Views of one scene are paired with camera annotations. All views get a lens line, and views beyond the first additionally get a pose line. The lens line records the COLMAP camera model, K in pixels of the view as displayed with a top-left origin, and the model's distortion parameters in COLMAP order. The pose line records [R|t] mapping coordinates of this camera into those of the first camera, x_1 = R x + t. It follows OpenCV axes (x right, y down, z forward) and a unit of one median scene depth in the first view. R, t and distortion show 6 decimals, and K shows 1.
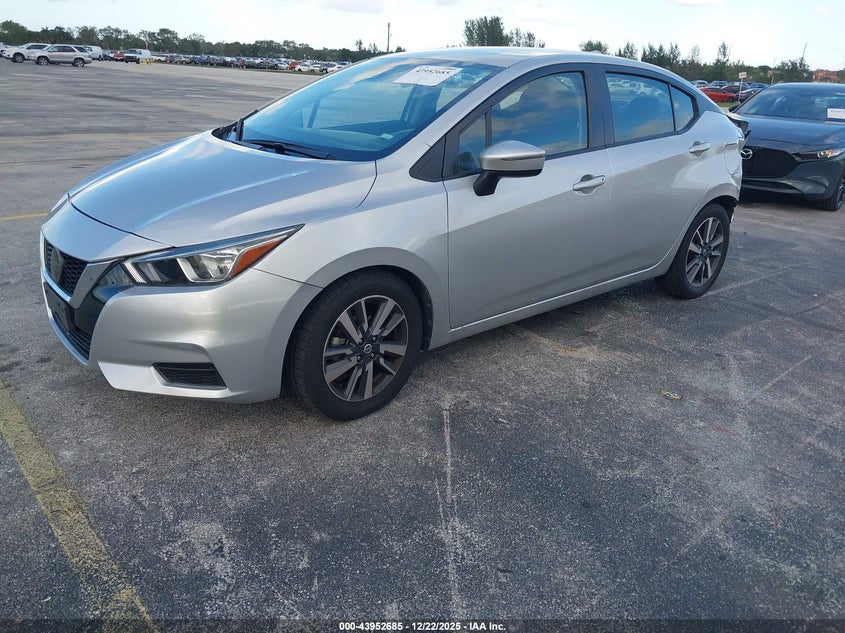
lens RADIAL K [[715.8, 0, 422.5], [0, 715.8, 316.5], [0, 0, 1]] dist [0.005321, 0.000990]
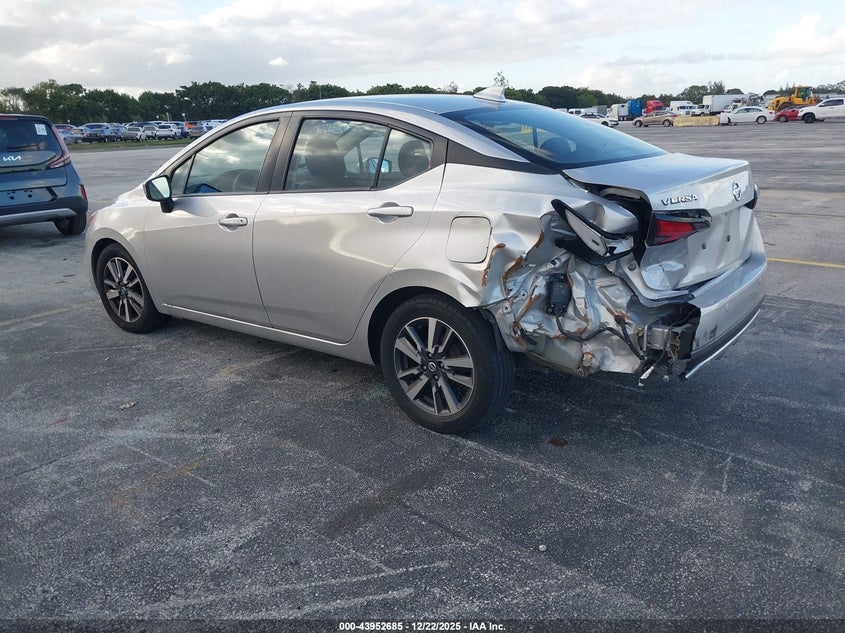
lens RADIAL K [[715.8, 0, 422.5], [0, 715.8, 316.5], [0, 0, 1]] dist [0.005321, 0.000990]
pose [[0.122841, 0.217209, -0.968365, 1.369902], [-0.297533, 0.938931, 0.172864, -0.328816], [0.946776, 0.266886, 0.179966, 1.132364]]
